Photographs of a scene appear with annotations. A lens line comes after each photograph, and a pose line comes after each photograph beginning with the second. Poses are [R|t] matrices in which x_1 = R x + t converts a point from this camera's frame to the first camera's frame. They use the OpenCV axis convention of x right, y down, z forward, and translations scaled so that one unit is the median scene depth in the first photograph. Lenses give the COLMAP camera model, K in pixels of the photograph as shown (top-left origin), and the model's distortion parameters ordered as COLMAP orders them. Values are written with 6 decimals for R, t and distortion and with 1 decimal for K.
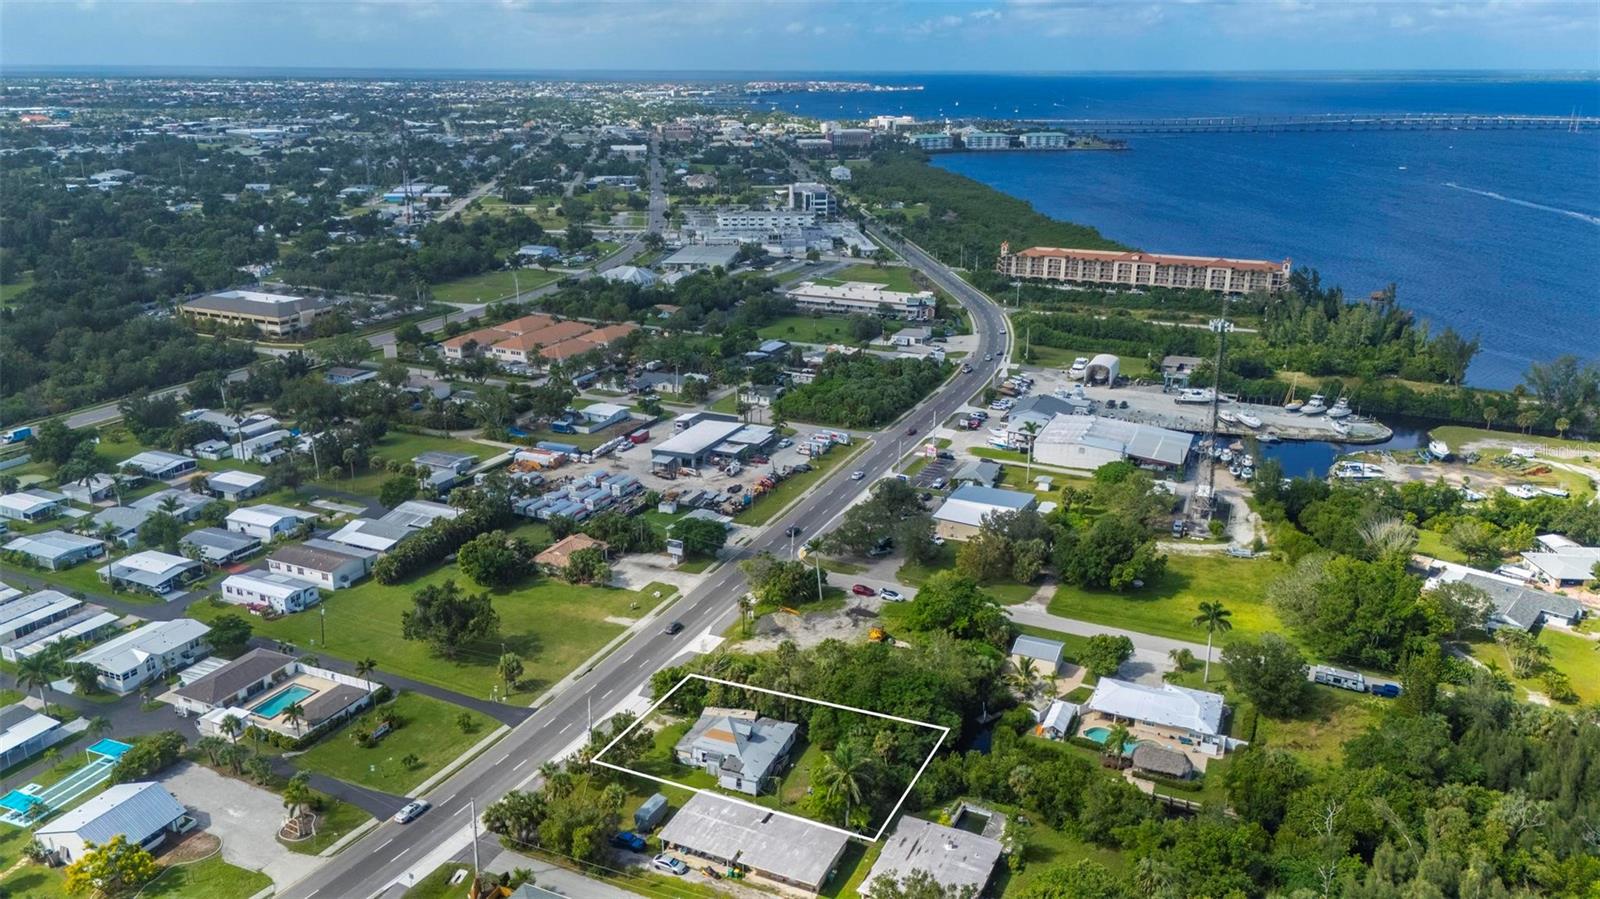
lens RADIAL K [[1166.9, 0, 810.1], [0, 1166.9, 454.3], [0, 0, 1]] dist [0.081753, -0.093905]
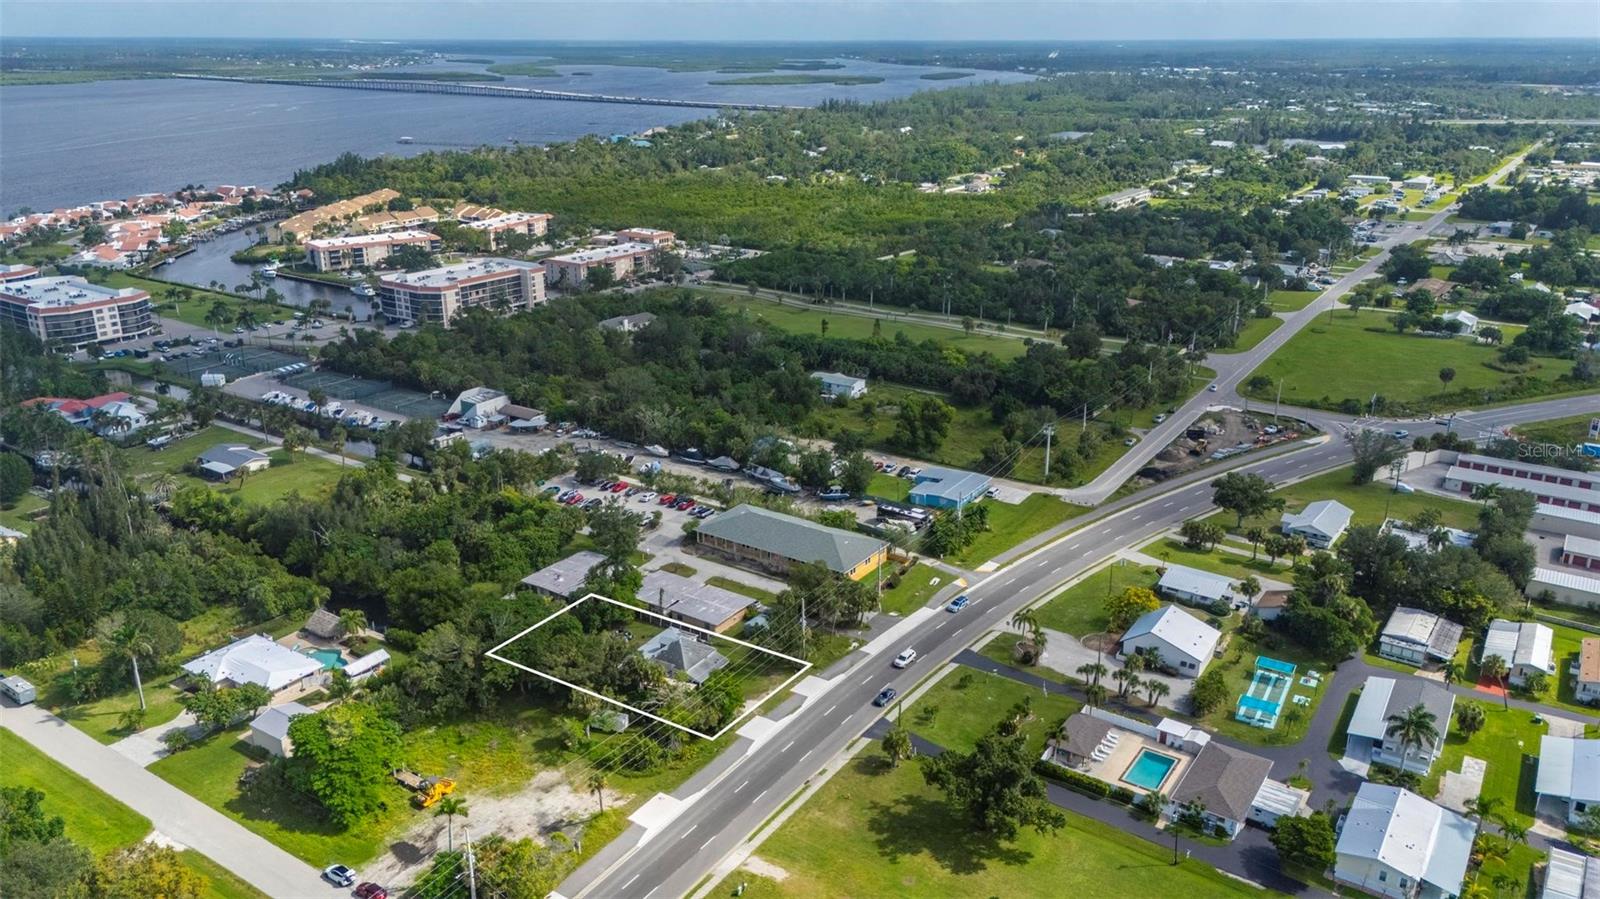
lens RADIAL K [[1166.9, 0, 810.1], [0, 1166.9, 454.3], [0, 0, 1]] dist [0.081753, -0.093905]
pose [[-0.986003, -0.063188, 0.154290, -0.202509], [0.044007, 0.793953, 0.606384, -0.332972], [-0.160815, 0.604686, -0.780060, 1.009780]]
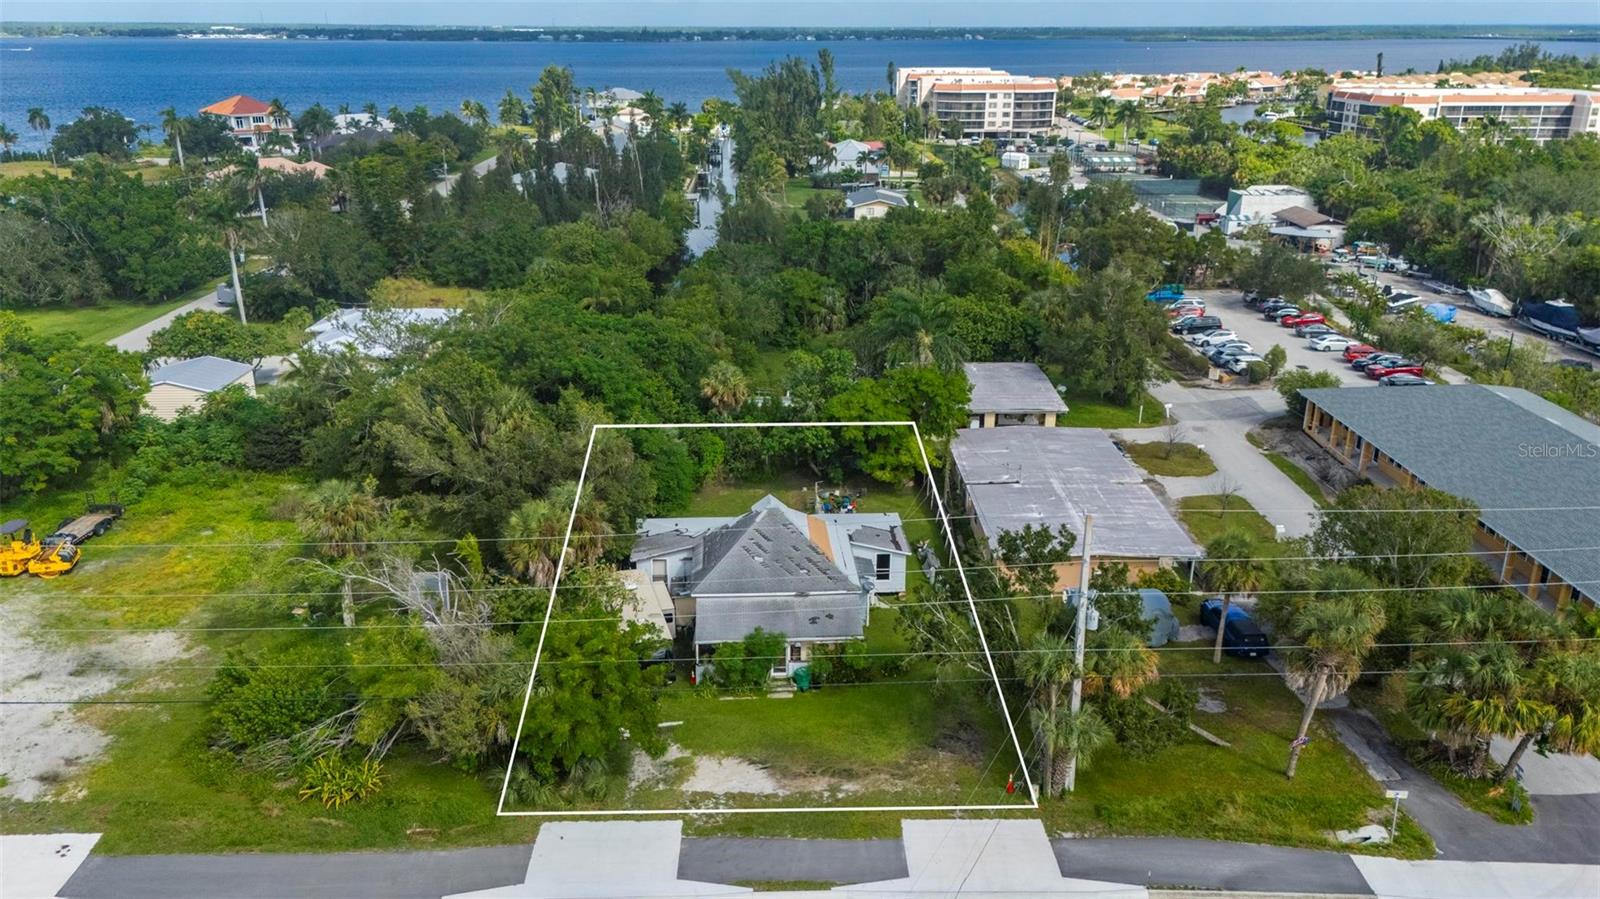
lens RADIAL K [[1211.3, 0, 797.3], [0, 1211.3, 446.9], [0, 0, 1]] dist [0.062192, -0.051654]
pose [[-0.420222, -0.302677, 0.855453, -0.224192], [0.279774, 0.853587, 0.439449, 0.027621], [-0.863215, 0.424000, -0.274015, 0.634045]]
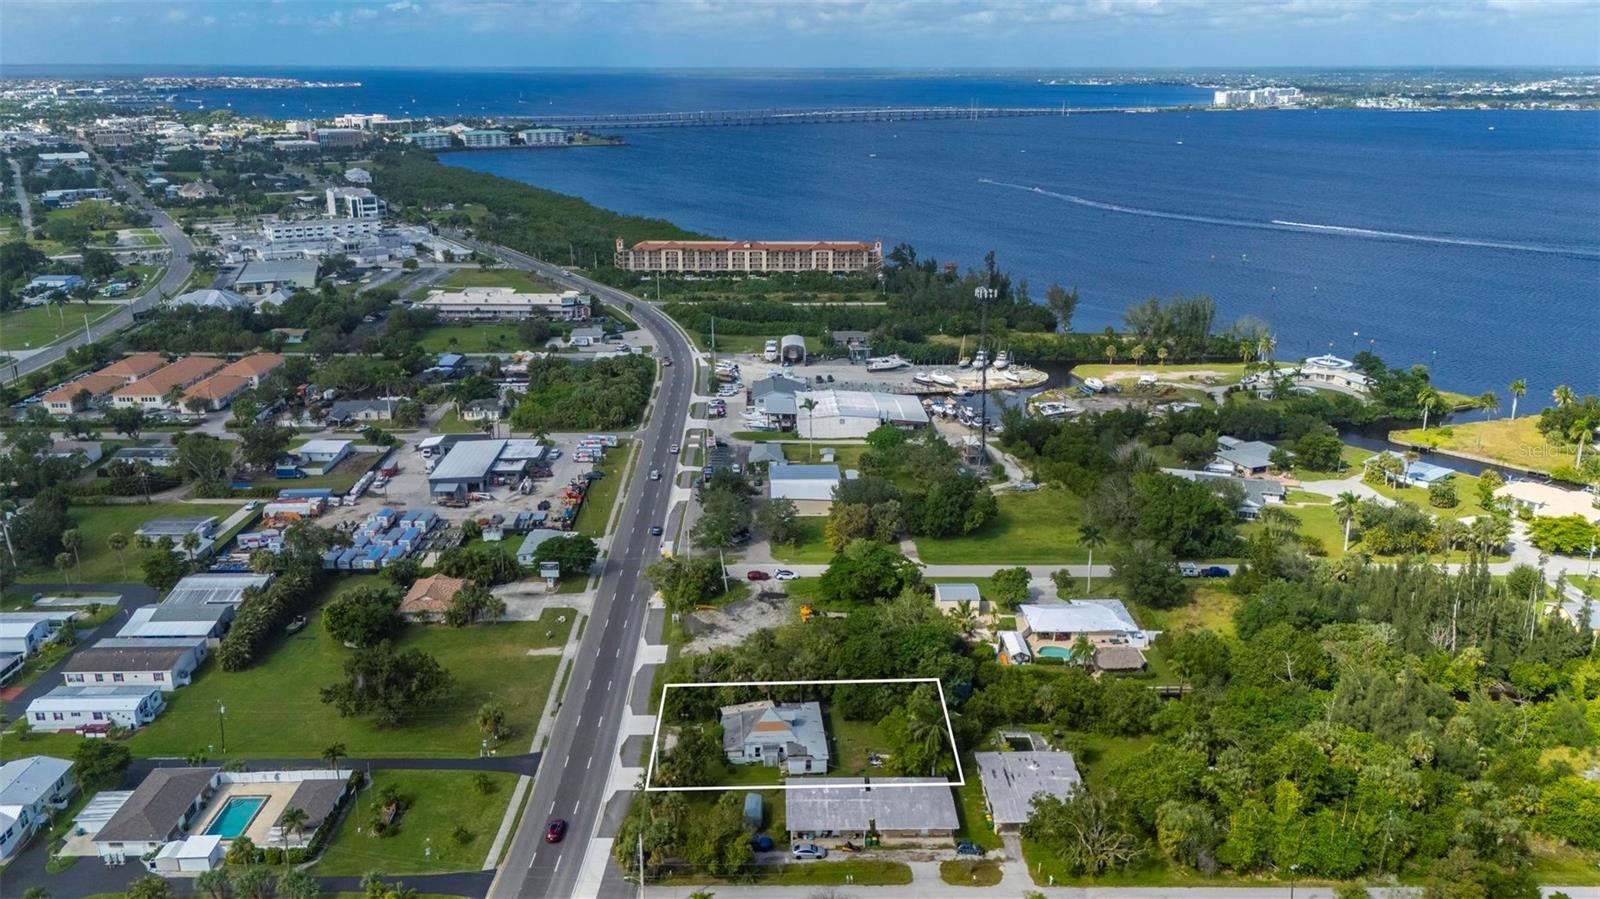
lens RADIAL K [[1166.9, 0, 810.1], [0, 1166.9, 454.3], [0, 0, 1]] dist [0.081753, -0.093905]
pose [[0.900750, -0.138407, 0.411696, -0.247582], [0.137264, 0.990001, 0.032504, -0.012540], [-0.412078, 0.027233, 0.910741, 0.032613]]
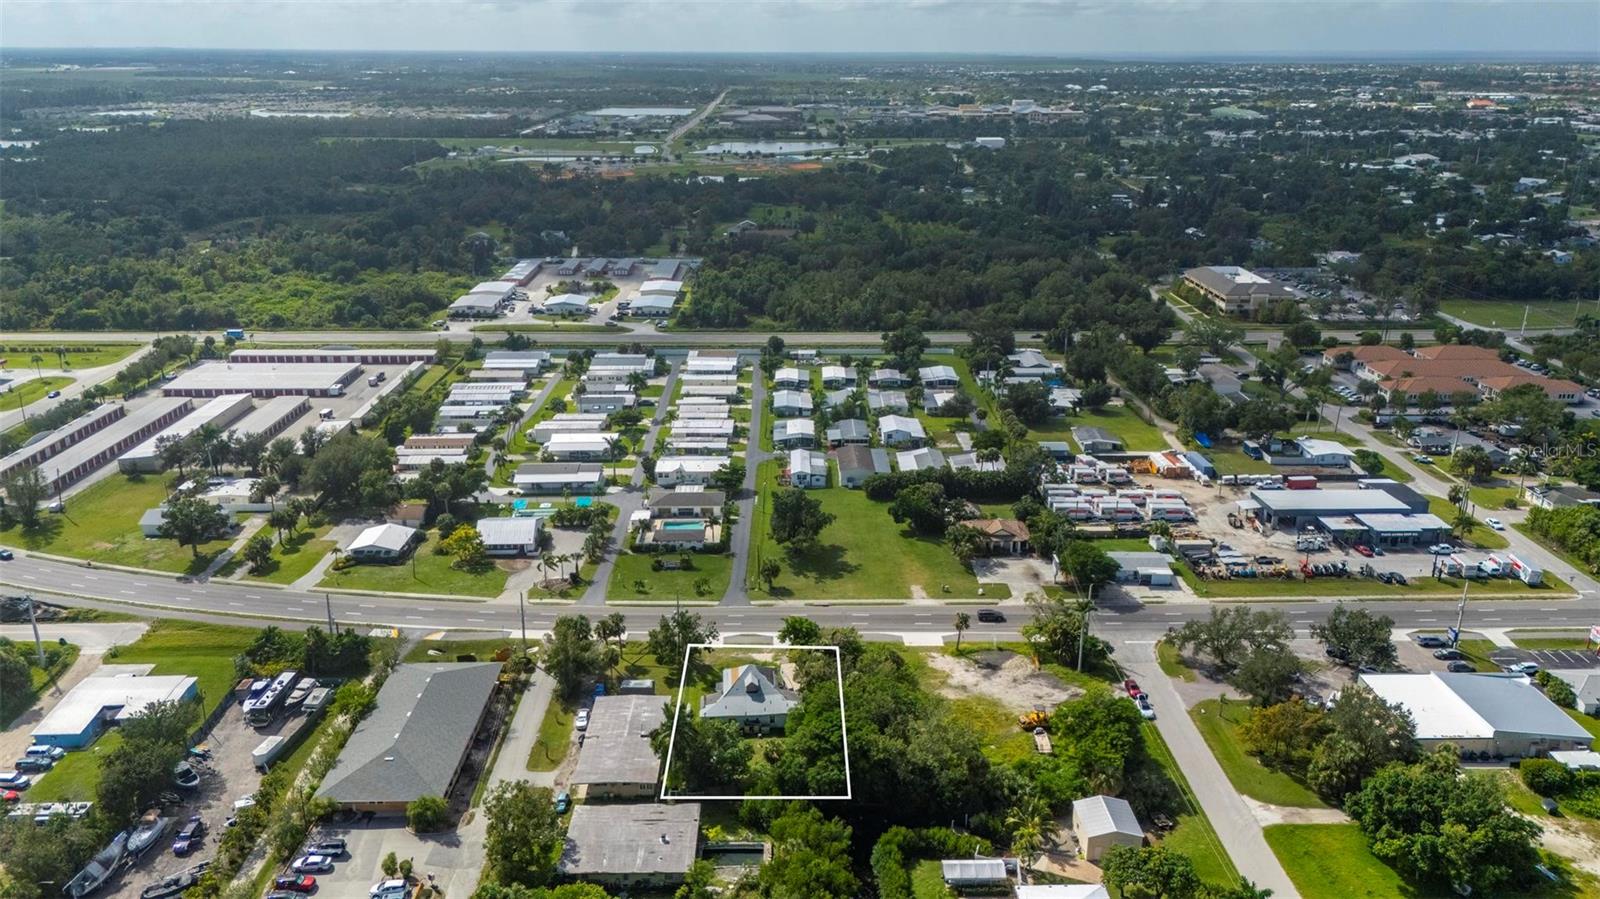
lens RADIAL K [[1170.2, 0, 790.3], [0, 1170.2, 453.1], [0, 0, 1]] dist [0.083736, -0.100557]
pose [[0.422295, 0.289601, -0.858952, 0.469729], [-0.281379, 0.942661, 0.179487, -0.092832], [0.861680, 0.165895, 0.479569, 0.284602]]
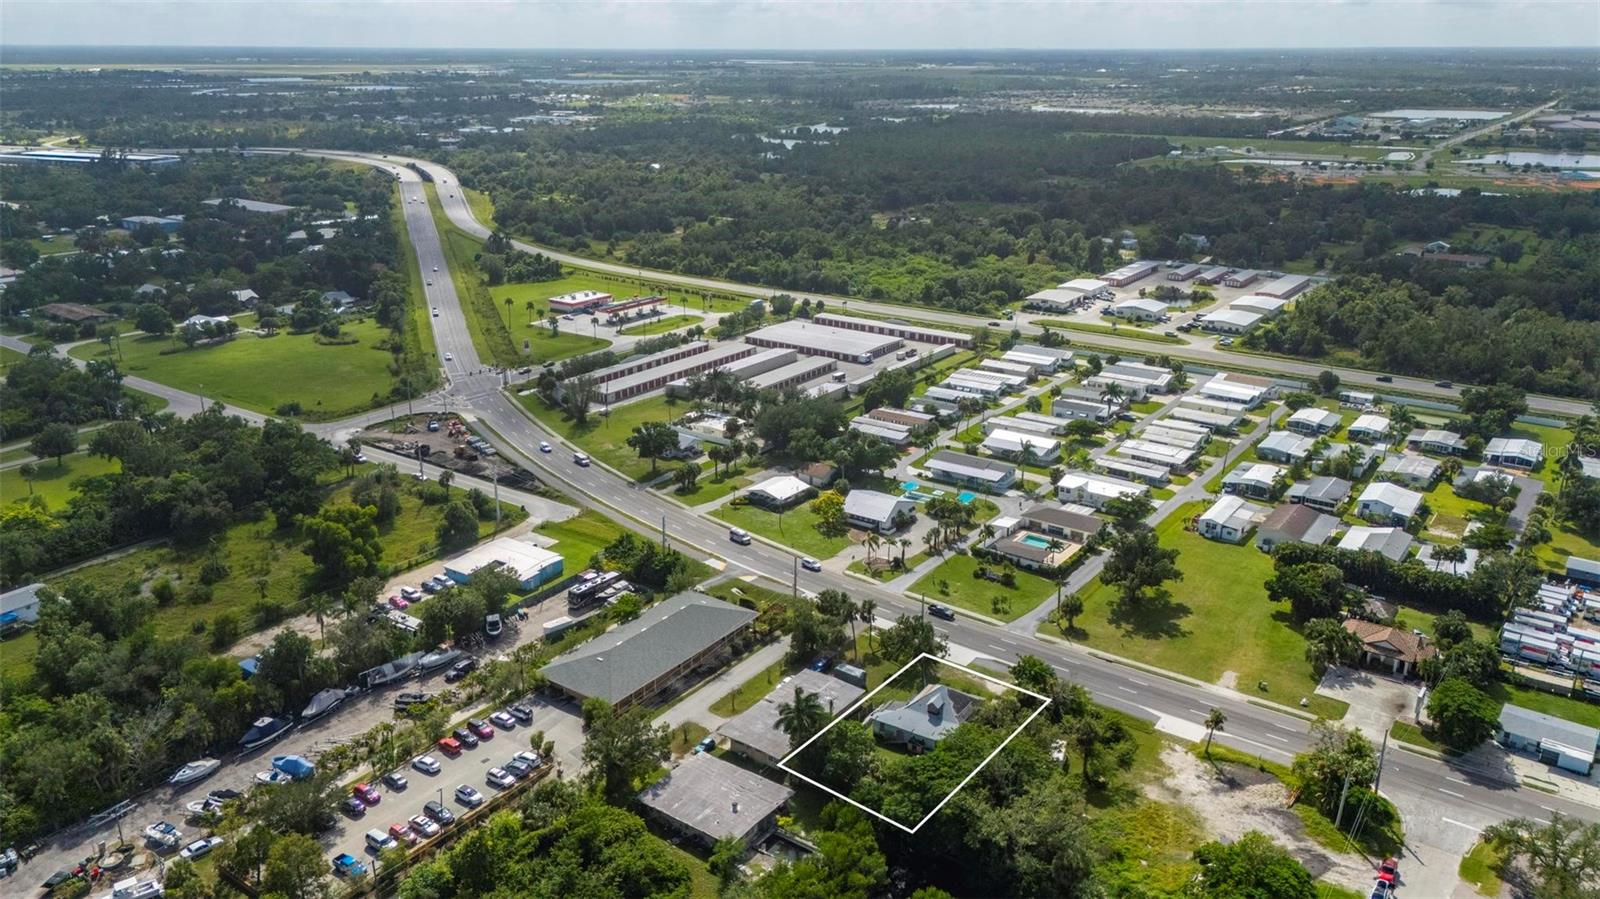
lens RADIAL K [[1156.3, 0, 800.0], [0, 1156.3, 449.5], [0, 0, 1]] dist [0.073947, -0.077203]
pose [[-0.200201, 0.315285, -0.927640, 0.485971], [-0.306410, 0.879166, 0.364938, -0.169769], [0.930609, 0.357299, -0.079404, 0.518902]]
